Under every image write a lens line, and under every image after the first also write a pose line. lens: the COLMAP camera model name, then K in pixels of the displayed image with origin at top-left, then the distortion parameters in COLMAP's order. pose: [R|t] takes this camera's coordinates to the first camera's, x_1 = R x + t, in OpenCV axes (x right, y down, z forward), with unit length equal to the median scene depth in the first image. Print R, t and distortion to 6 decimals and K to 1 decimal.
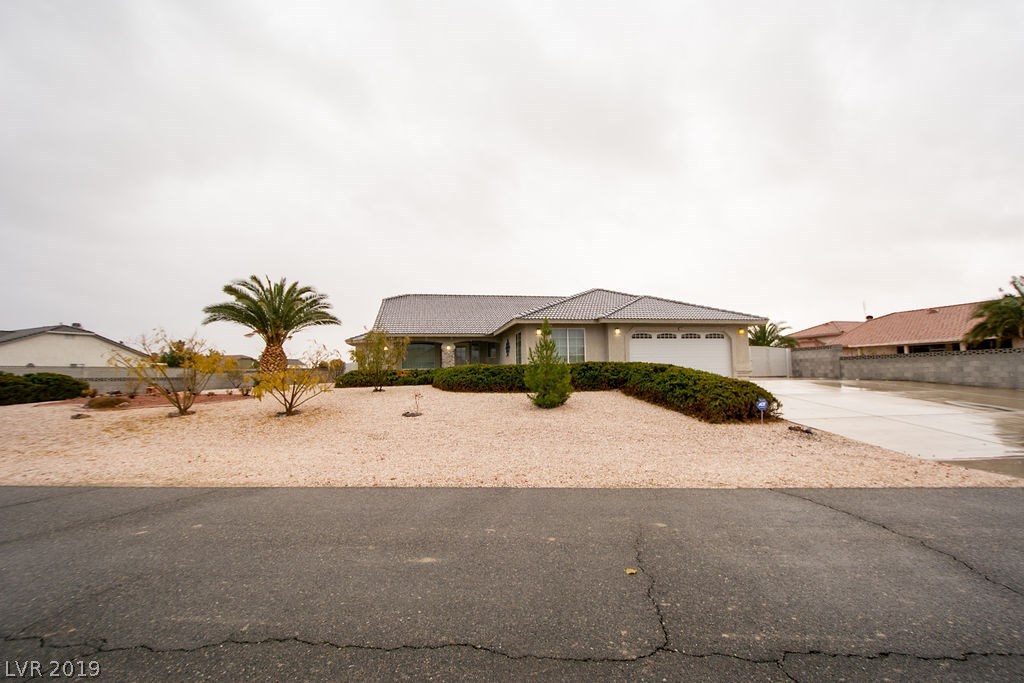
lens RADIAL K [[457.3, 0, 529.3], [0, 457.3, 349.1], [0, 0, 1]] dist [0.010157, -0.002989]
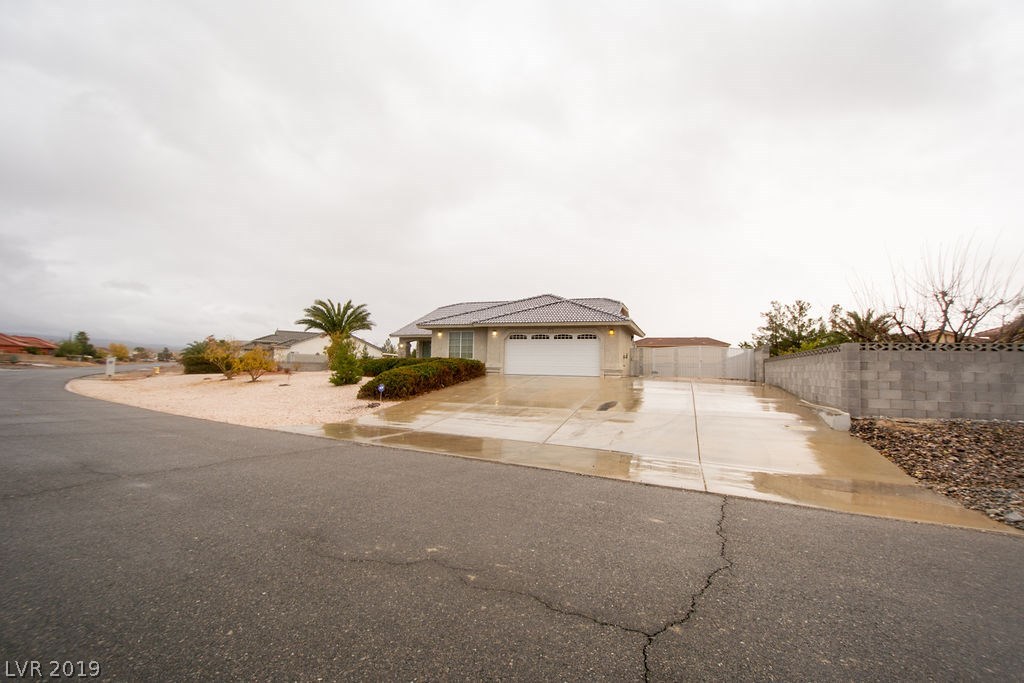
lens RADIAL K [[457.3, 0, 521.0], [0, 457.3, 342.5], [0, 0, 1]] dist [0.010157, -0.002989]
pose [[0.855242, 0.003525, -0.518217, 0.863716], [-0.007374, 0.999958, -0.005368, -0.008202], [0.518176, 0.008412, 0.855232, 0.004326]]
